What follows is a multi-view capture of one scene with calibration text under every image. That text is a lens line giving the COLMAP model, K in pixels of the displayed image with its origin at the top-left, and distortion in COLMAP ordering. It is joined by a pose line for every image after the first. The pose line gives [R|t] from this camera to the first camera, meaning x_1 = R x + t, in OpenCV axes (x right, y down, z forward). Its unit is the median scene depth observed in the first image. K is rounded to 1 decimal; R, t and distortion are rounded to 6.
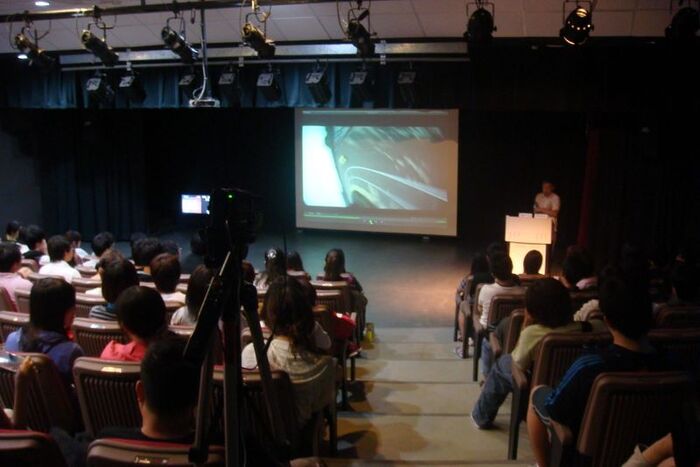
lens RADIAL K [[737.4, 0, 354.0], [0, 737.4, 236.7], [0, 0, 1]] dist [-0.116053, 0.000000]
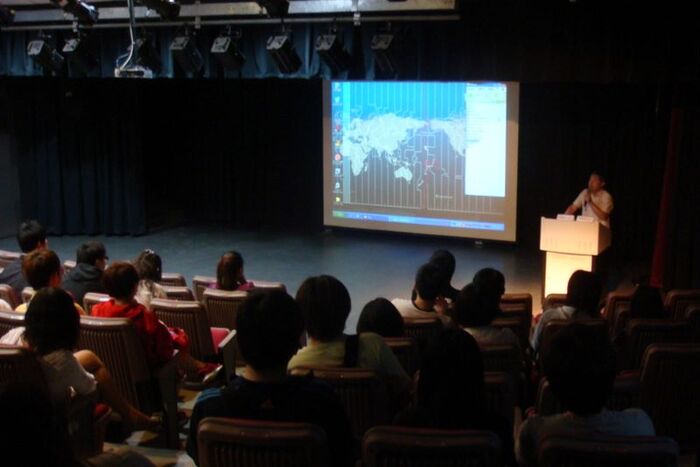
lens RADIAL K [[908.6, 0, 352.4], [0, 908.6, 235.5], [0, 0, 1]] dist [0.029291, 0.000000]
pose [[0.986904, 0.029158, -0.158649, 0.179947], [-0.029401, 0.999567, 0.000813, -0.004426], [0.158604, 0.003862, 0.987335, 0.011720]]
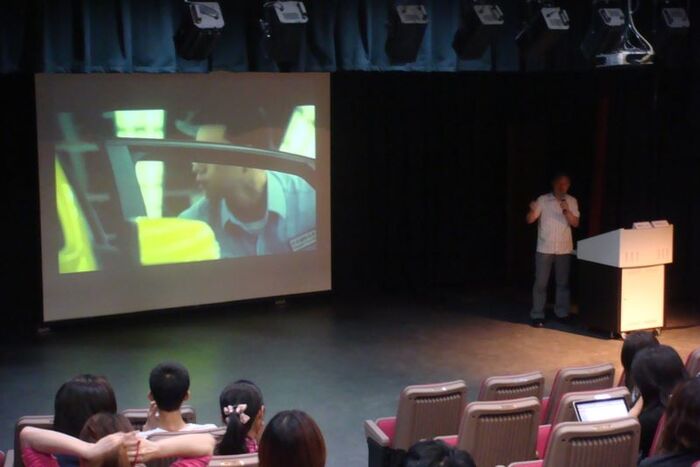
lens RADIAL K [[1308.7, 0, 346.7], [0, 1308.7, 235.2], [0, 0, 1]] dist [0.190590, 0.000000]
pose [[0.672269, -0.102954, 0.733113, -0.912173], [0.143694, 0.989596, 0.007204, -0.073888], [-0.726228, 0.100501, 0.680068, 0.409788]]
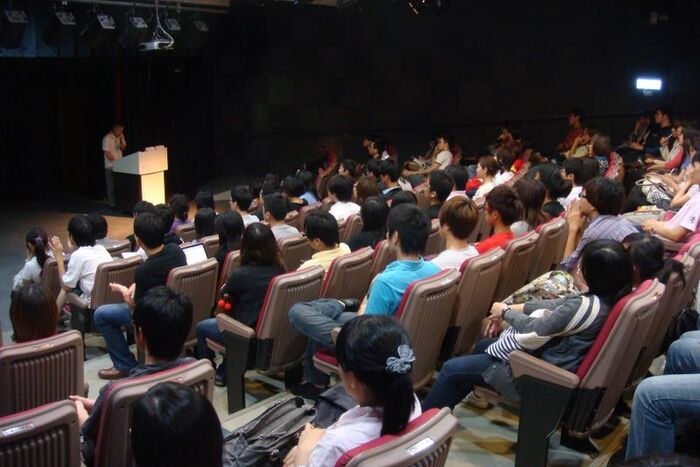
lens RADIAL K [[737.4, 0, 353.7], [0, 737.4, 231.6], [0, 0, 1]] dist [-0.116053, 0.000000]
pose [[0.194281, -0.226680, 0.954396, -0.895775], [0.173048, 0.965595, 0.194114, -0.077107], [-0.965562, 0.127444, 0.226823, 0.493655]]
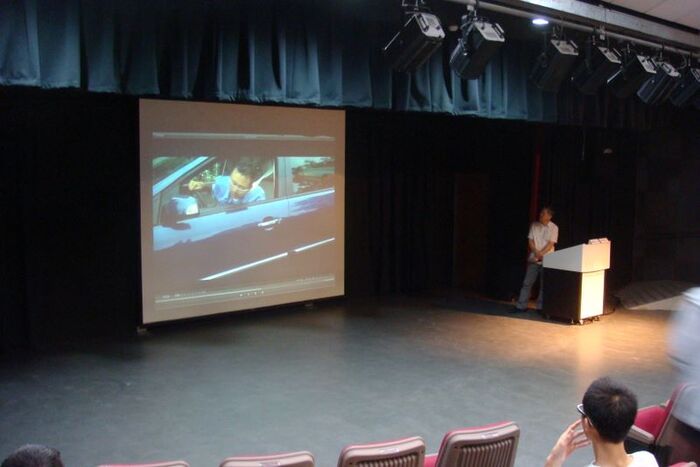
lens RADIAL K [[761.1, 0, 355.5], [0, 761.1, 235.1], [0, 0, 1]] dist [-0.115044, 0.000000]
pose [[0.524170, -0.079861, 0.847861, -0.801679], [0.154732, 0.987953, -0.002603, -0.089081], [-0.837439, 0.132556, 0.530213, 0.815740]]
